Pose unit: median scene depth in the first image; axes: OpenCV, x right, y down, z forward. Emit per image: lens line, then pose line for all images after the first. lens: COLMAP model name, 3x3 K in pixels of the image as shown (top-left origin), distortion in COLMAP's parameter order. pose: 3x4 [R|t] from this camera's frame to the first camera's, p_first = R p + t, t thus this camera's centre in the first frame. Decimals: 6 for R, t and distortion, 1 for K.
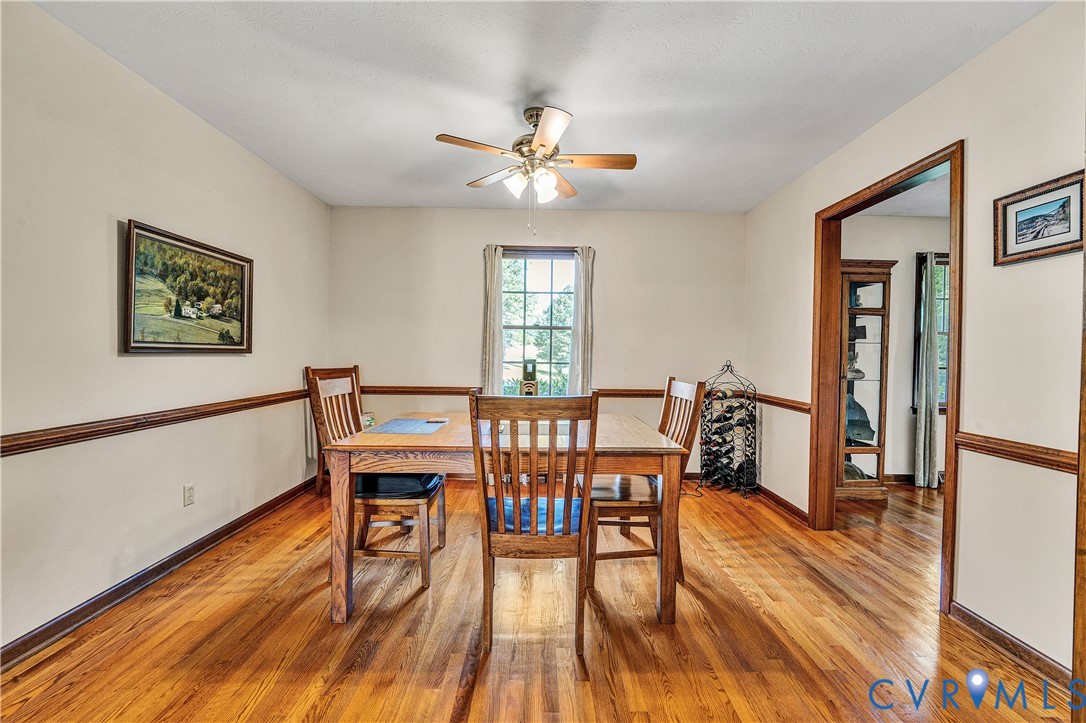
lens RADIAL K [[442.2, 0, 531.7], [0, 442.2, 362.8], [0, 0, 1]] dist [-0.001996, -0.000253]
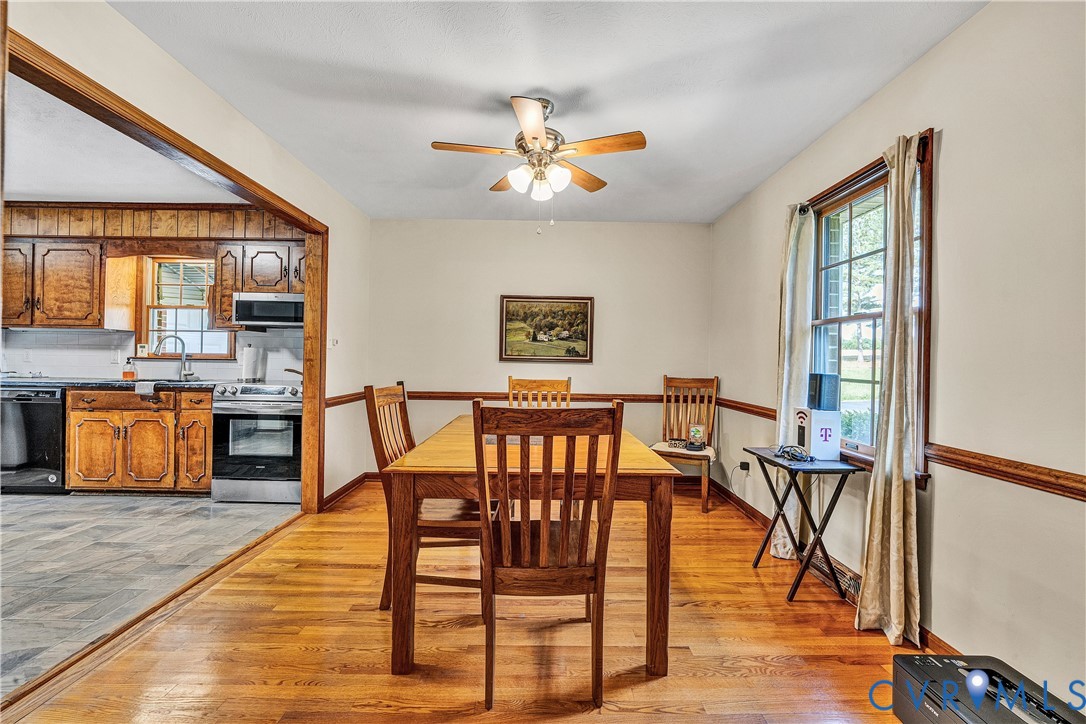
lens RADIAL K [[442.2, 0, 550.2], [0, 442.2, 361.8], [0, 0, 1]] dist [-0.001996, -0.000253]
pose [[0.013161, -0.009071, -0.999872, 0.805363], [-0.038474, 0.999214, -0.009572, -0.005478], [0.999173, 0.038595, 0.012801, 0.870228]]
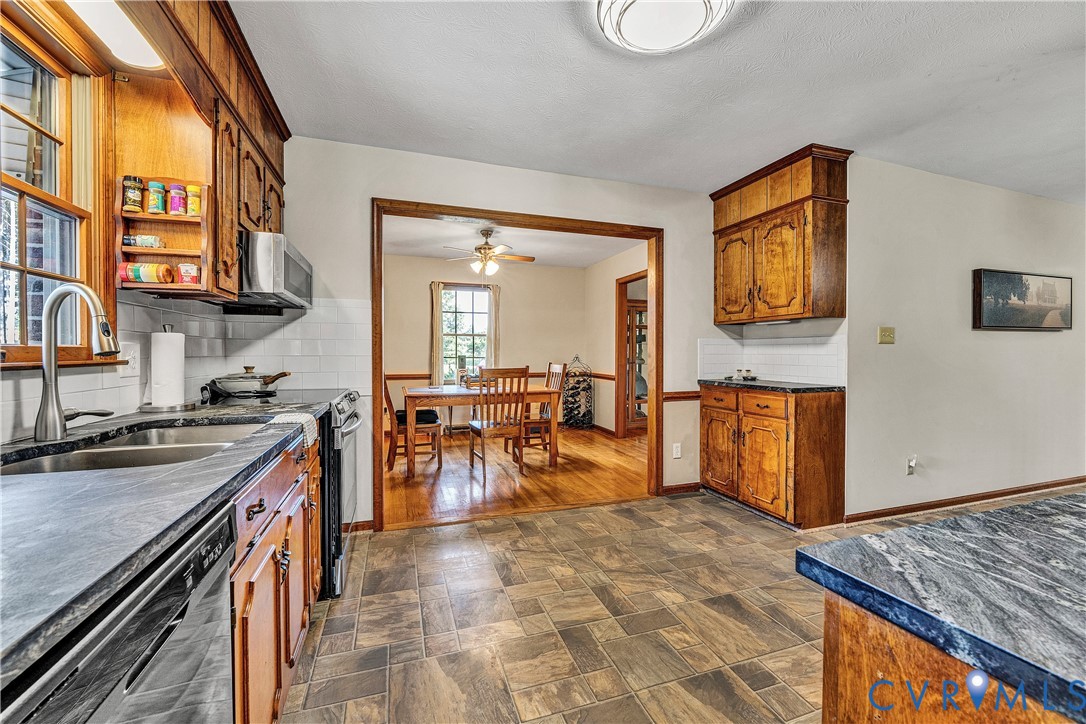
lens RADIAL K [[442.2, 0, 545.0], [0, 442.2, 355.2], [0, 0, 1]] dist [-0.001996, -0.000253]
pose [[0.941924, -0.010871, 0.335650, -0.354126], [0.013548, 0.999892, -0.005634, 0.007682], [-0.335553, 0.009854, 0.941970, -0.820434]]
